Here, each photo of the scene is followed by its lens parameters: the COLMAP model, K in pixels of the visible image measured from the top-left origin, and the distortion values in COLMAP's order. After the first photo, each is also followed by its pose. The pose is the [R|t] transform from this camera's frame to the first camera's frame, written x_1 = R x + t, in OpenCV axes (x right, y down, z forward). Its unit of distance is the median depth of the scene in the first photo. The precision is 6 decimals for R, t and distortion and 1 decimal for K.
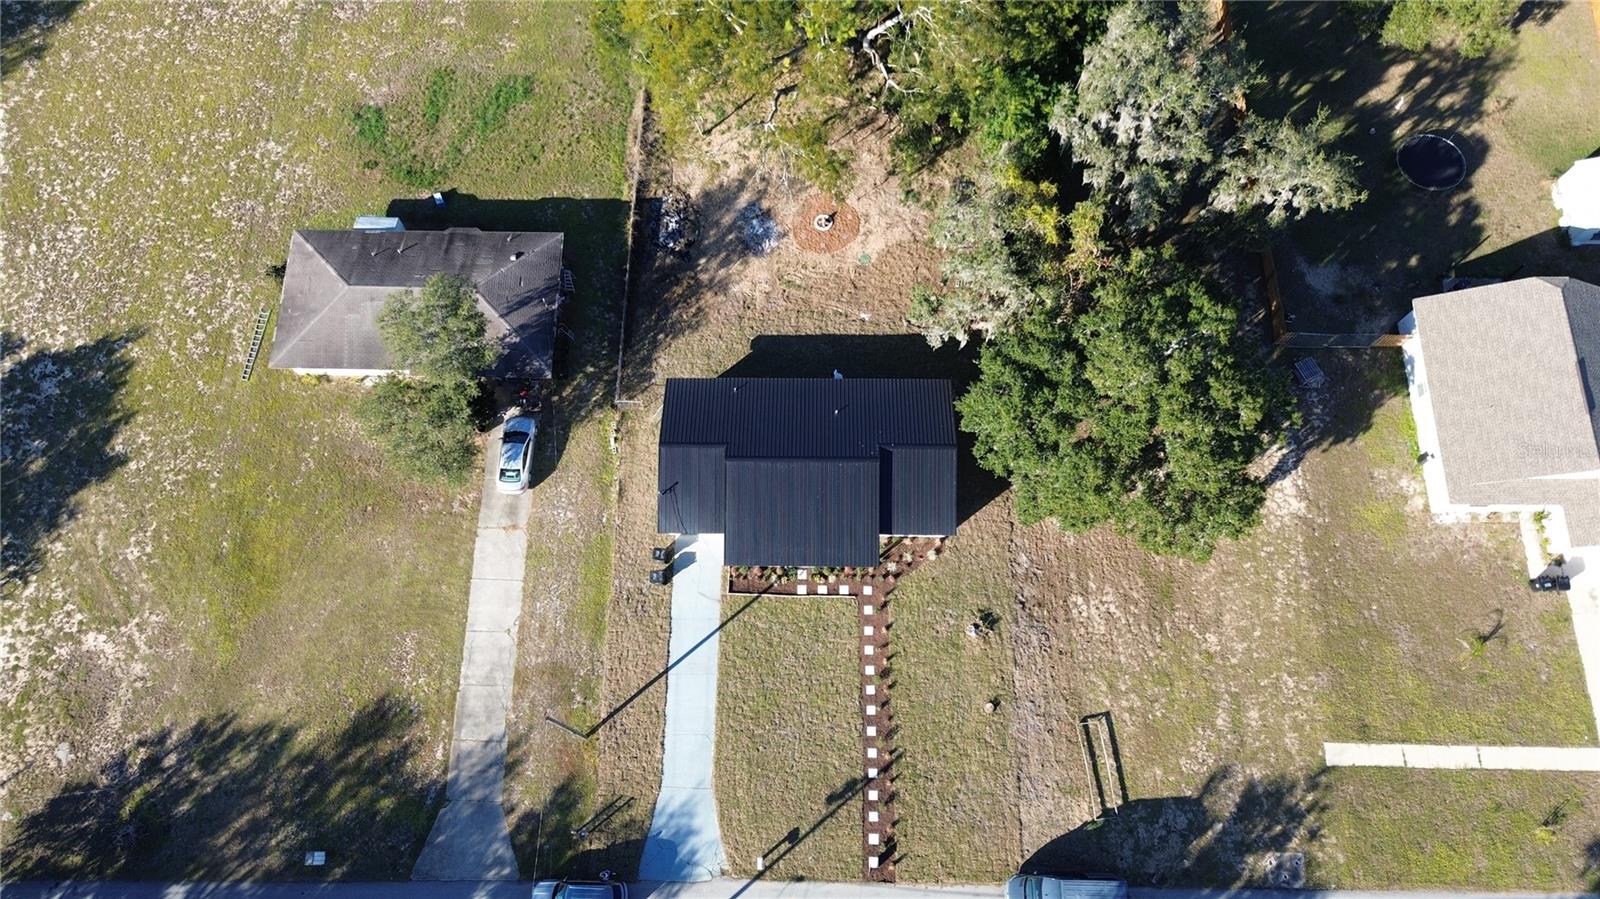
lens RADIAL K [[1129.8, 0, 800.0], [0, 1129.8, 449.5], [0, 0, 1]] dist [0.085499, -0.091484]
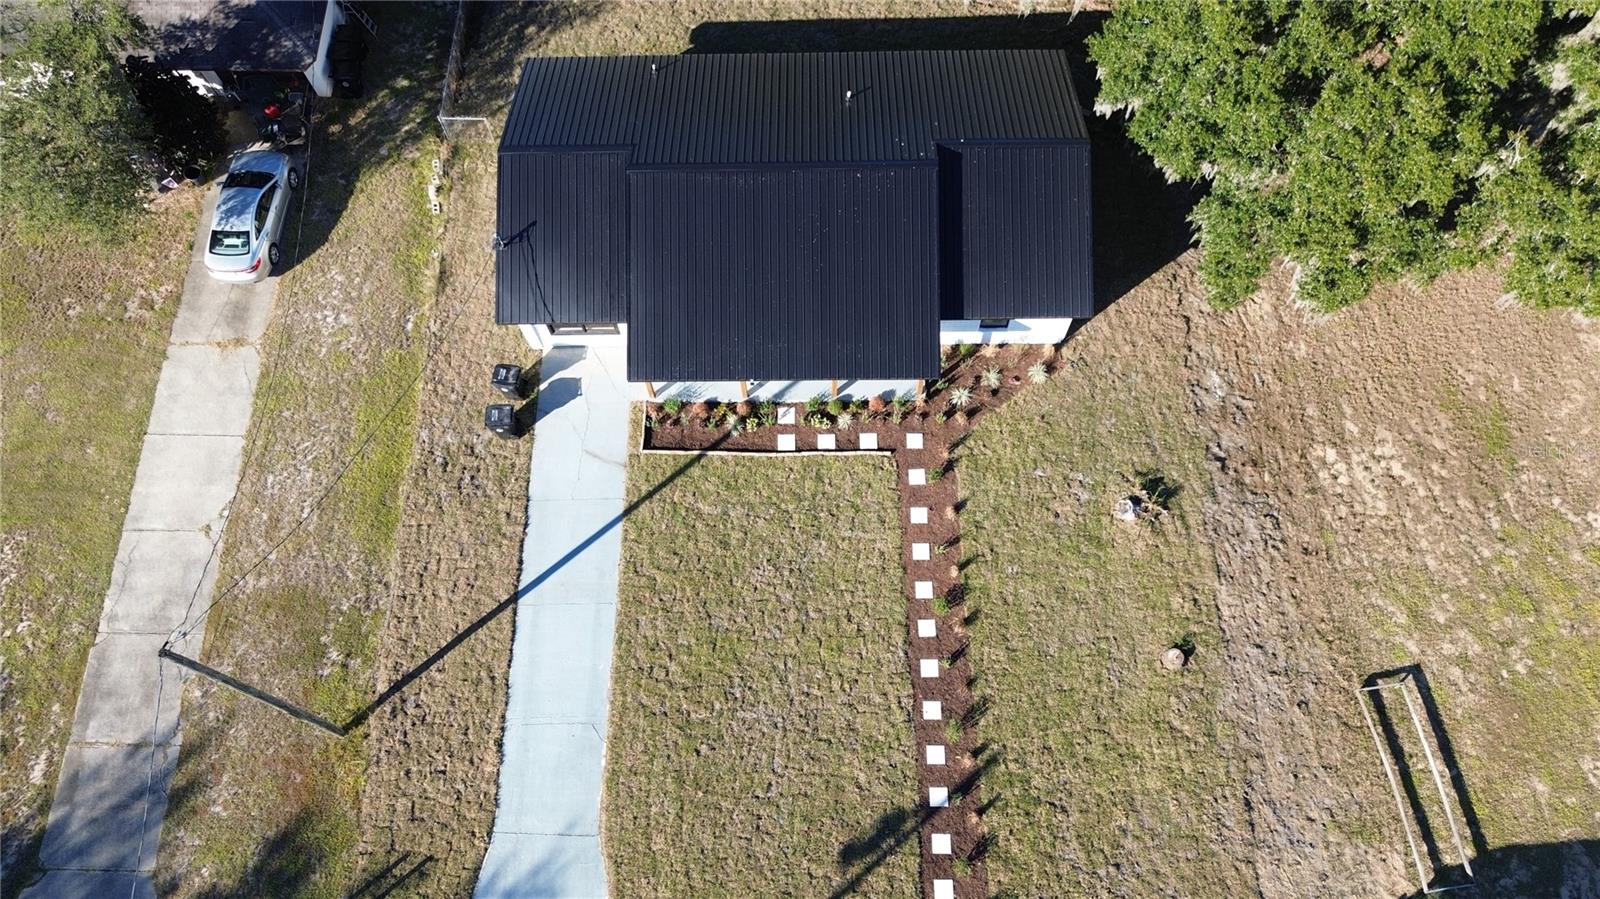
lens RADIAL K [[1131.8, 0, 799.4], [0, 1131.8, 452.3], [0, 0, 1]] dist [0.059898, -0.047996]
pose [[0.999909, -0.013243, 0.002683, 0.006340], [0.013386, 0.997924, -0.063001, 0.163979], [-0.001843, 0.063031, 0.998010, 0.497694]]
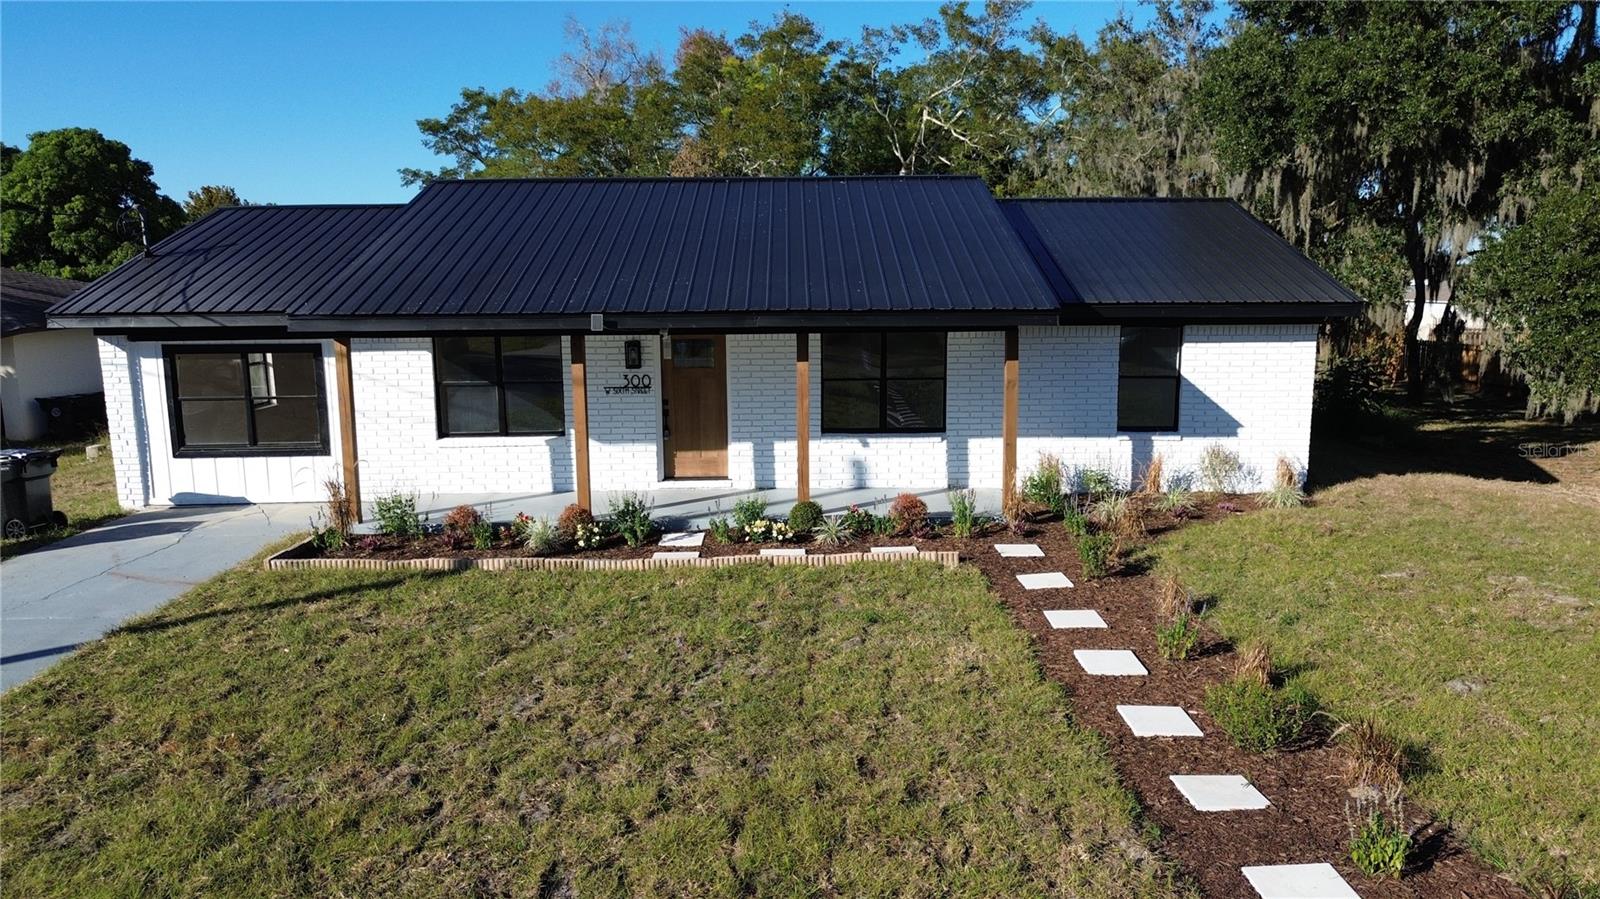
lens RADIAL K [[1131.8, 0, 799.4], [0, 1131.8, 452.3], [0, 0, 1]] dist [0.059898, -0.047996]
pose [[0.999740, 0.005920, 0.022018, 0.018727], [0.016482, 0.479614, -0.877325, 0.288794], [-0.015753, 0.877460, 0.479392, 0.908851]]
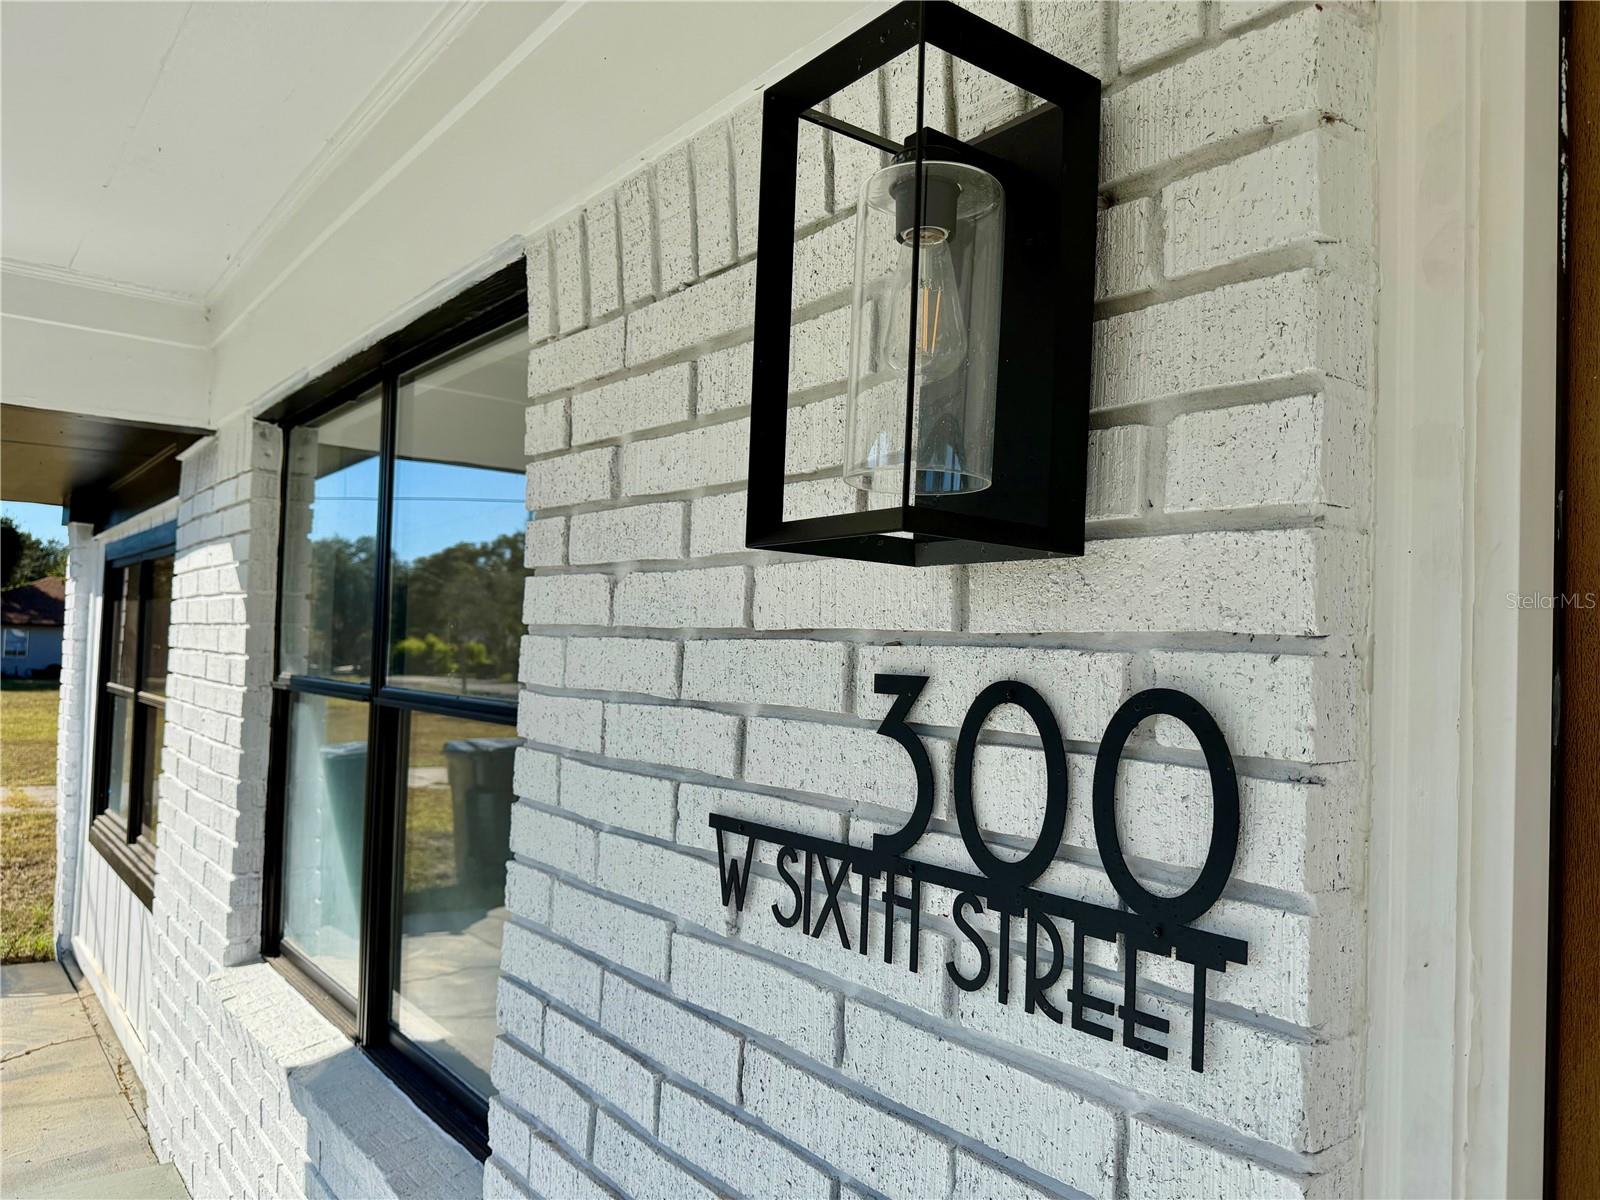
lens RADIAL K [[1114.6, 0, 797.0], [0, 1114.6, 609.2], [0, 0, 1]] dist [0.069883, -0.088473]
pose [[0.636488, 0.013140, -0.771174, -0.001625], [-0.738291, 0.299696, -0.604242, 0.080365], [0.223179, 0.953944, 0.200454, 1.005617]]
